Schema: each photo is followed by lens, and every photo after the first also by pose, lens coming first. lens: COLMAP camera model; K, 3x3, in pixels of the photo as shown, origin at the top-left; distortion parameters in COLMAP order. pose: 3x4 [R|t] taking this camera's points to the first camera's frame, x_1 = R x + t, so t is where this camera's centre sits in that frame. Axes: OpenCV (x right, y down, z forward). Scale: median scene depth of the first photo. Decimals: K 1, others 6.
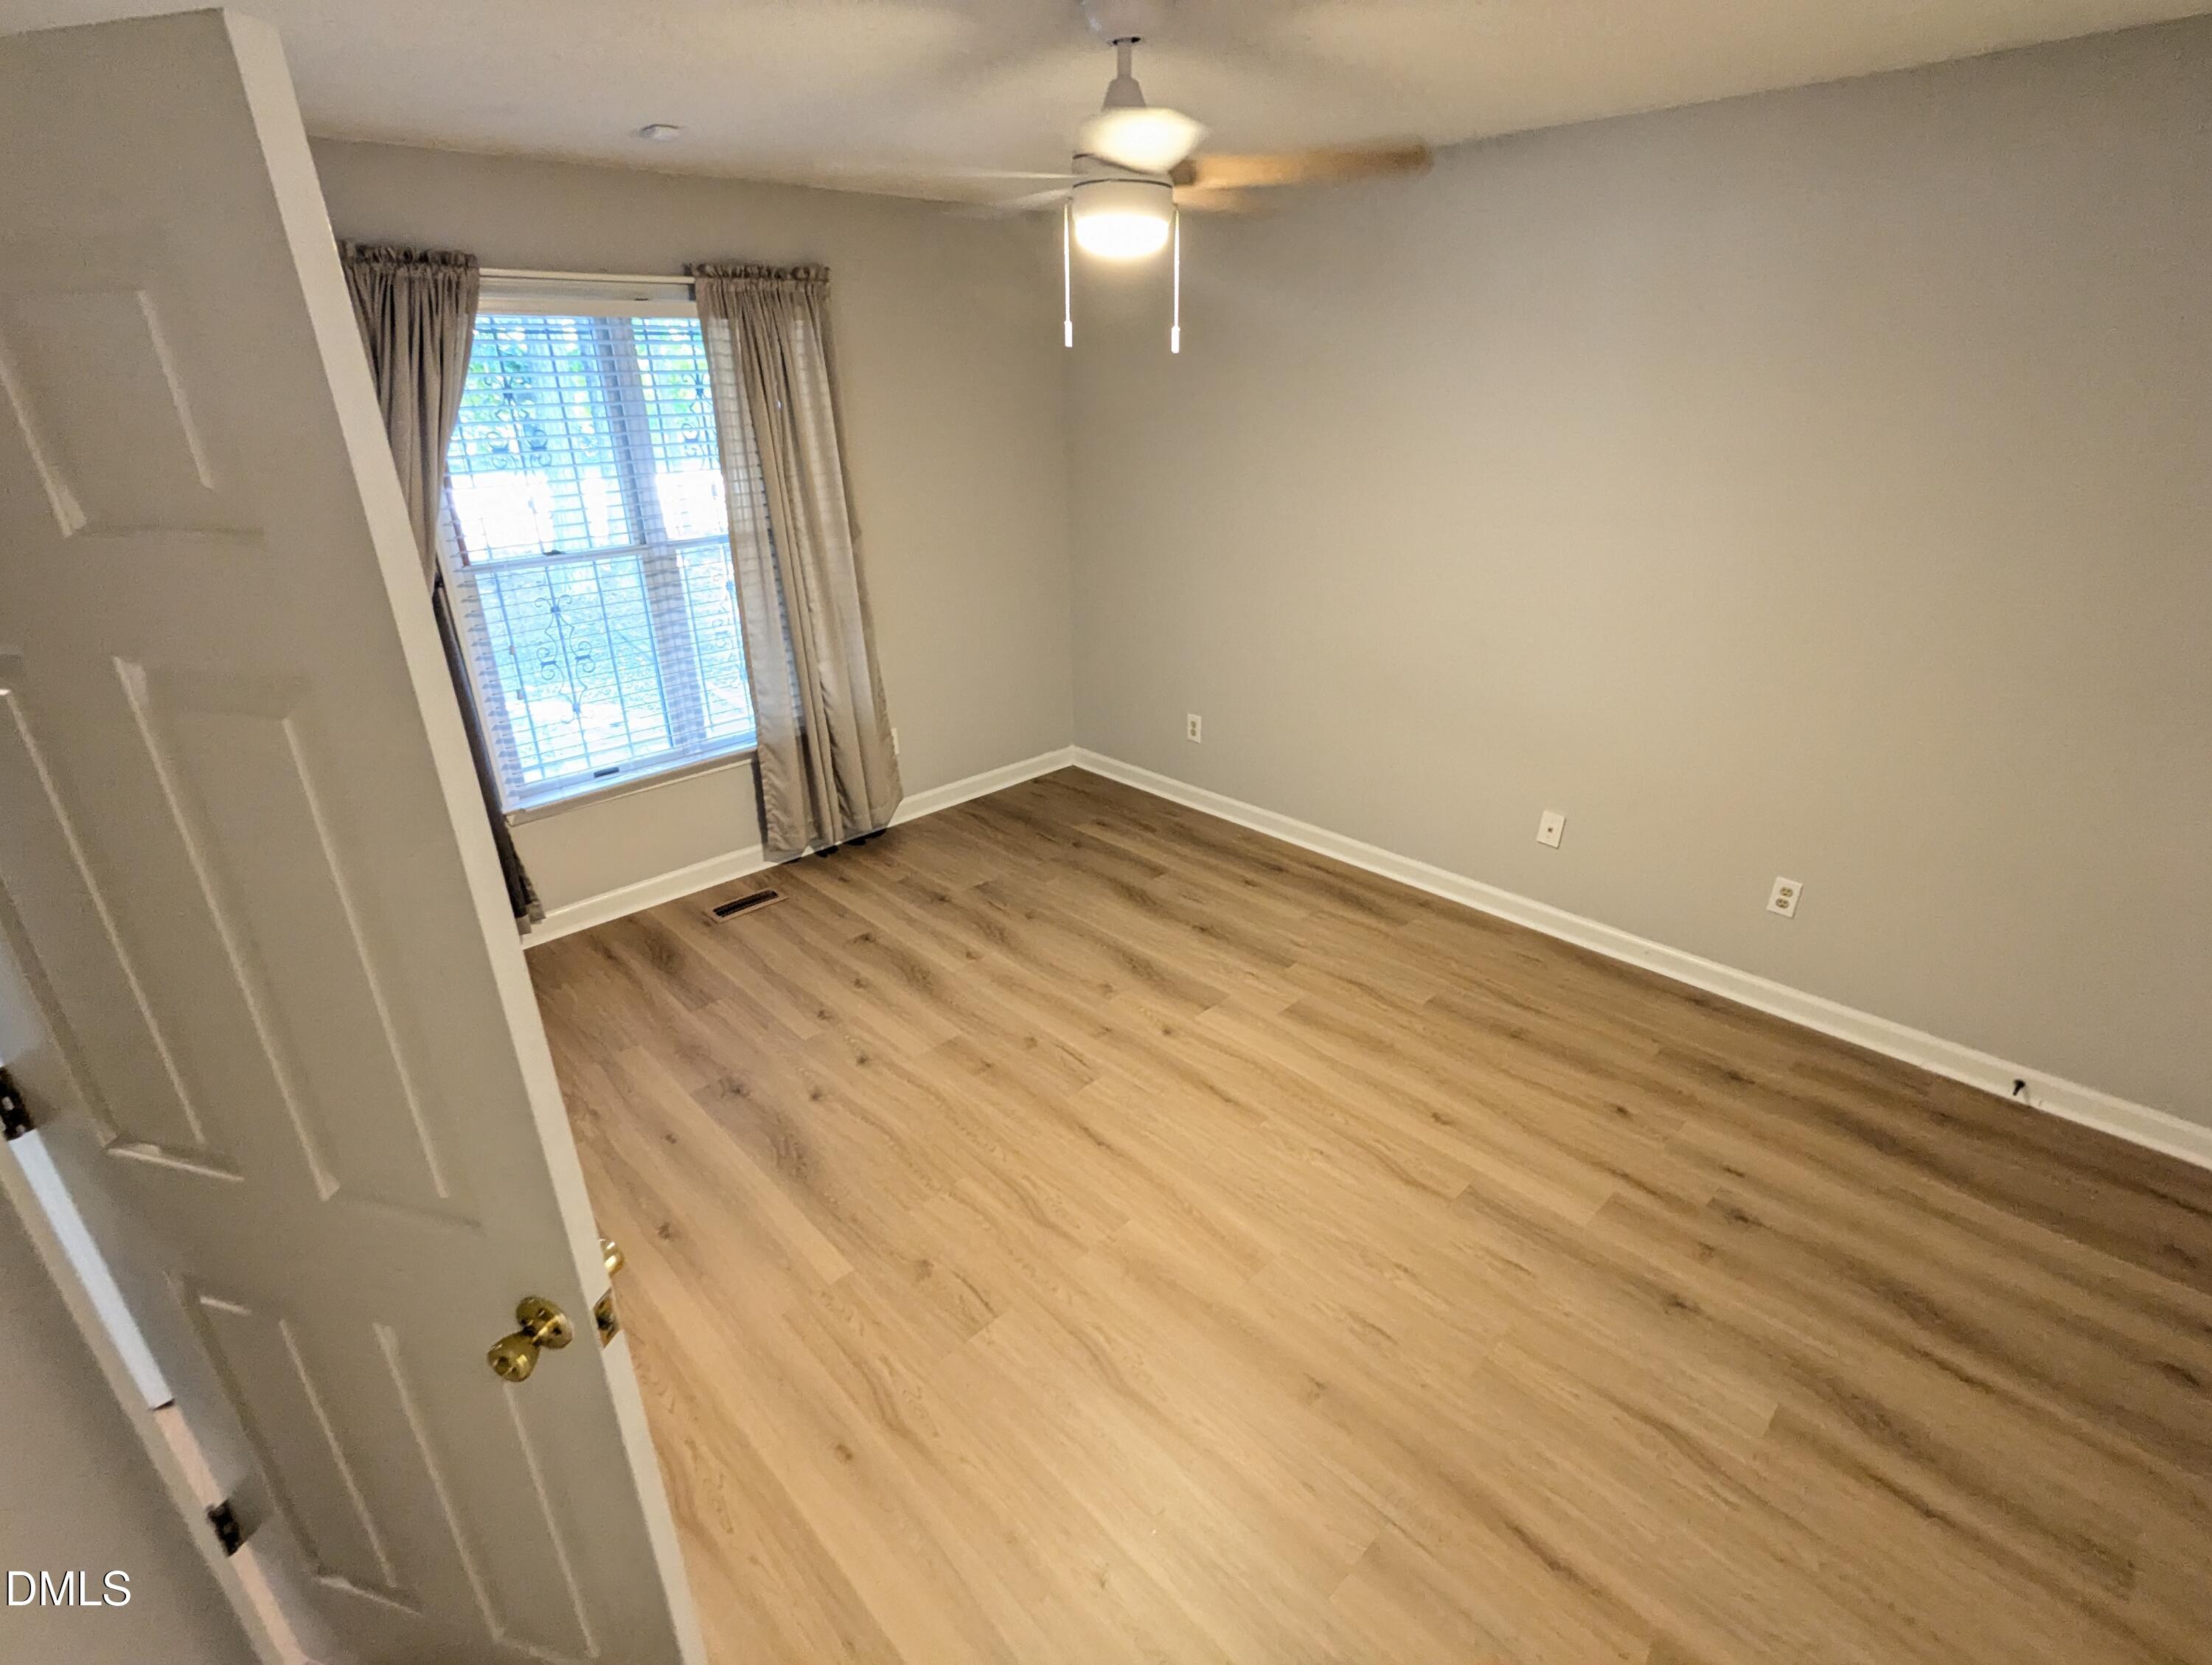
lens RADIAL K [[1051.1, 0, 1115.3], [0, 1051.1, 826.1], [0, 0, 1]] dist [0.004497, 0.001866]
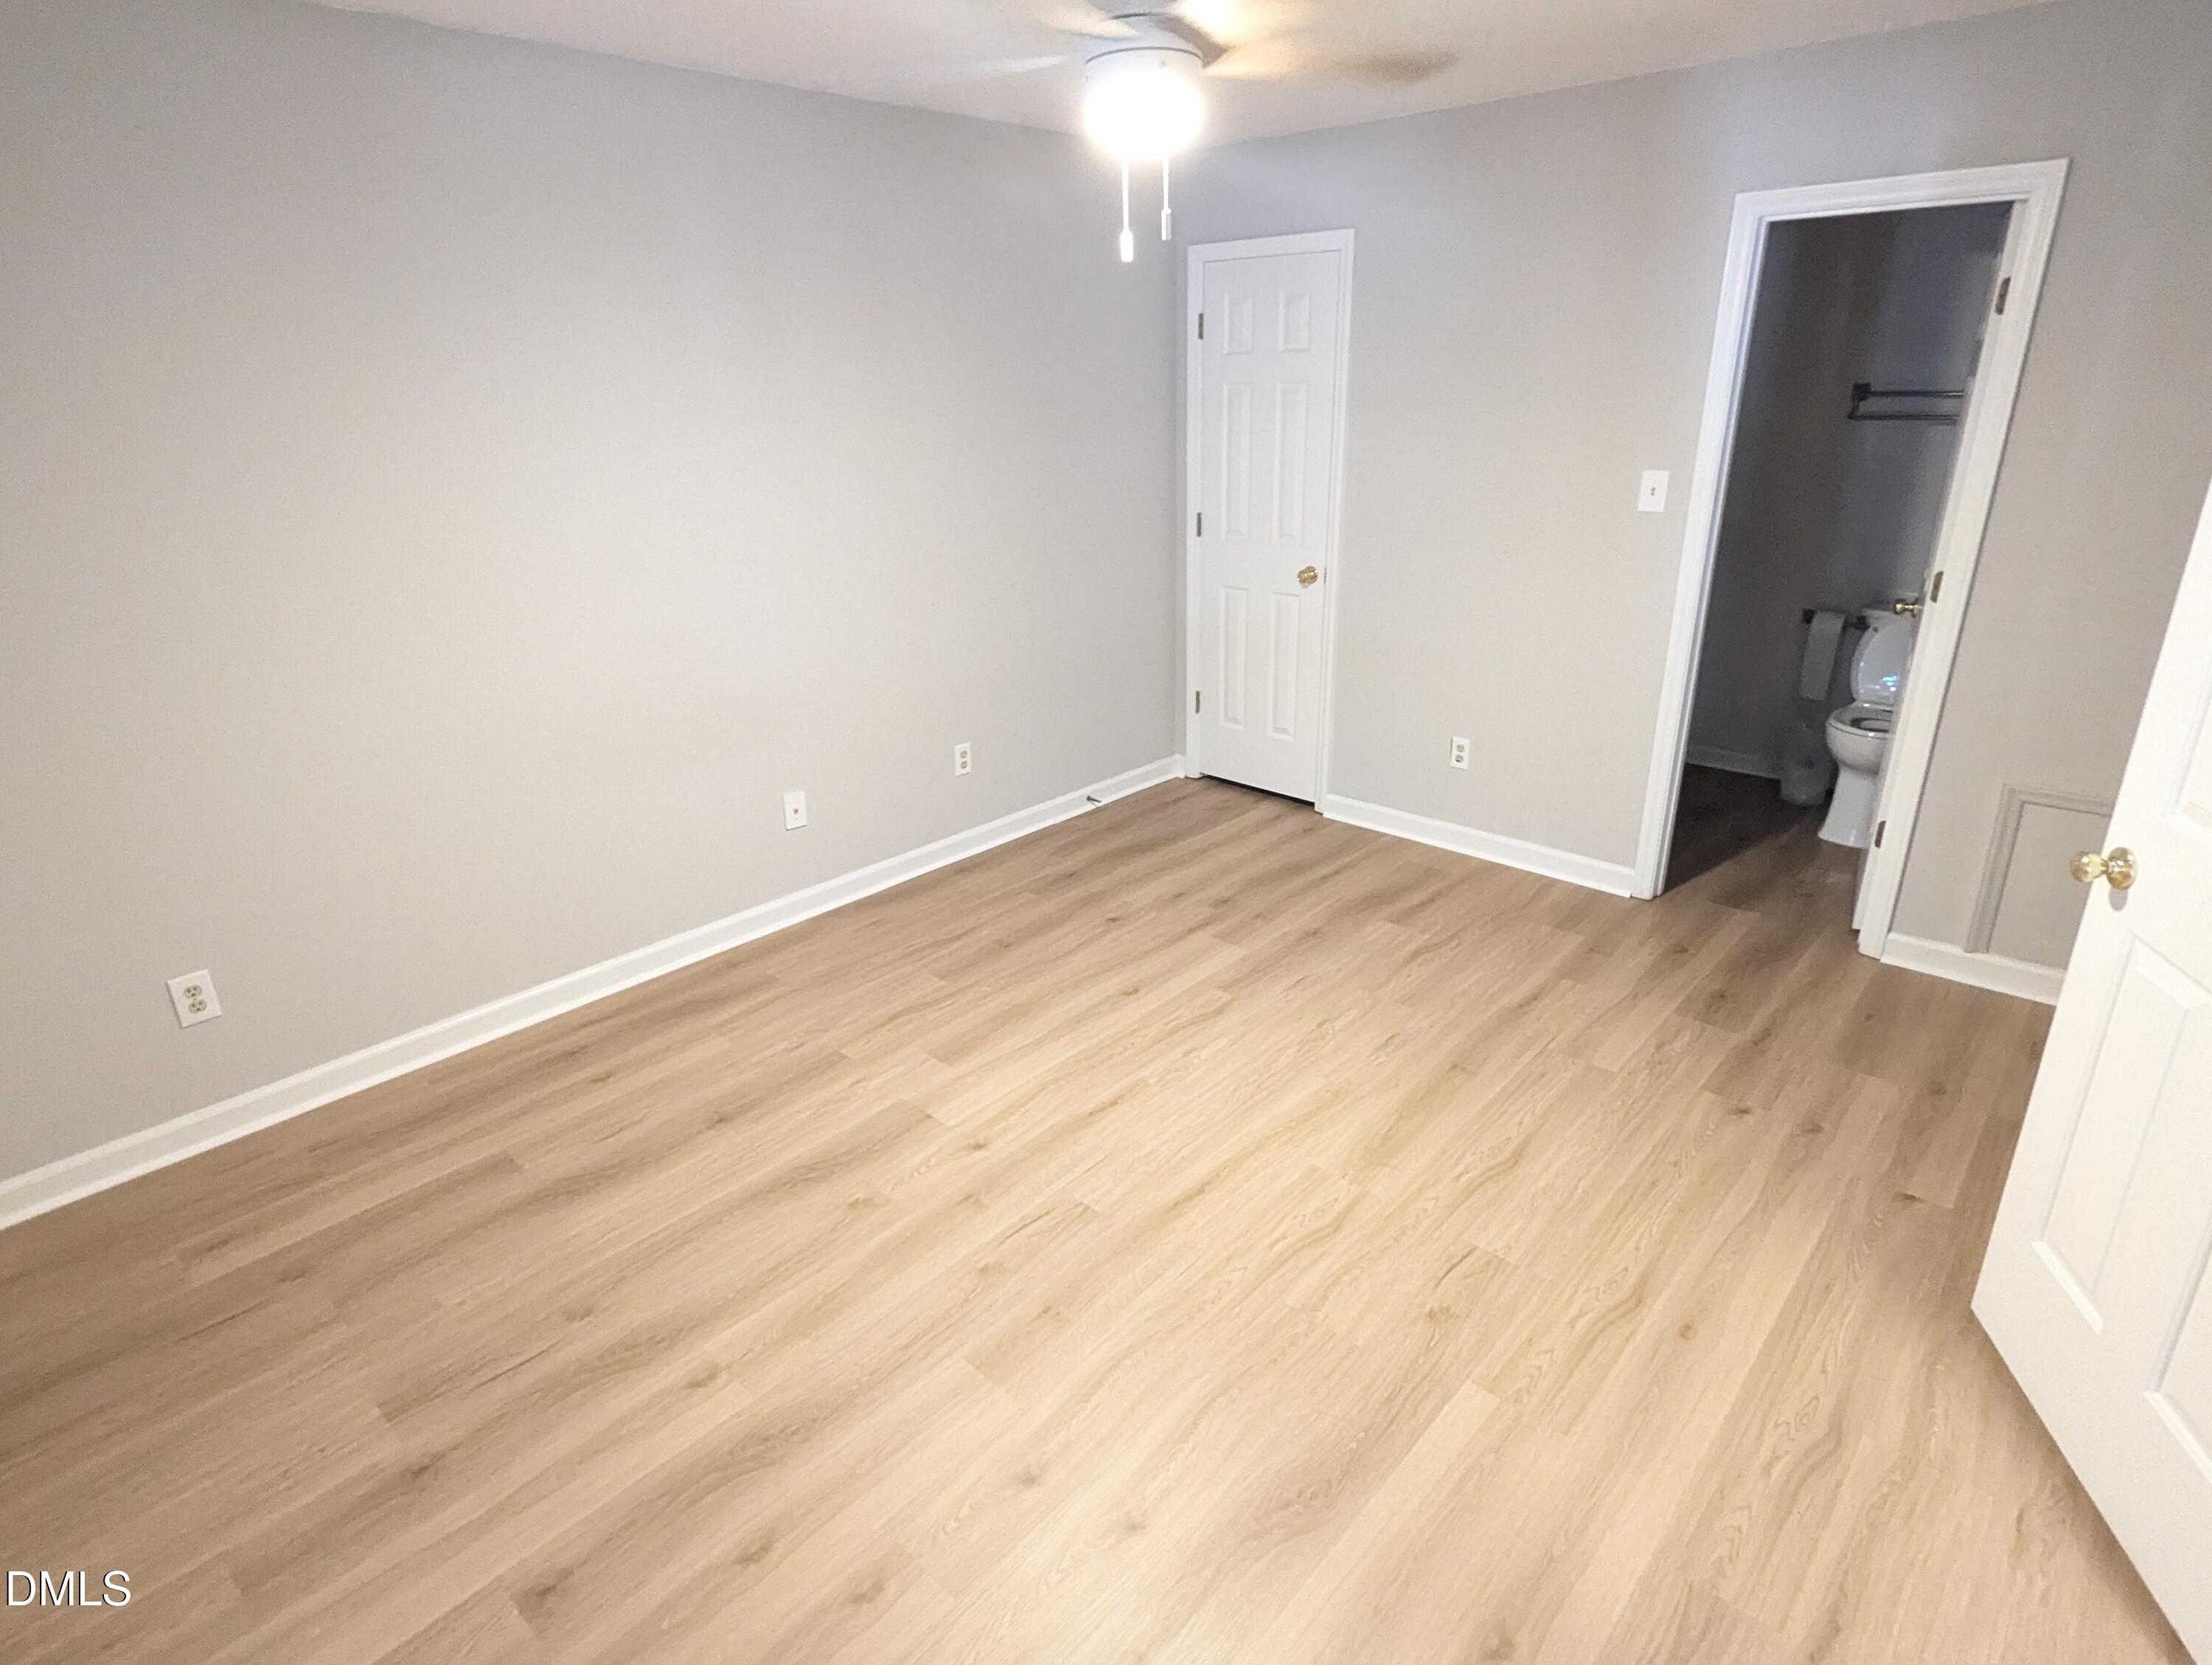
lens RADIAL K [[1153.4, 0, 1106.0], [0, 1153.4, 832.5], [0, 0, 1]] dist [0.010242, -0.000211]
pose [[-0.041733, -0.356418, 0.933394, -0.614752], [0.416461, 0.842978, 0.340513, -0.231299], [-0.908195, 0.402932, 0.113255, 0.665498]]
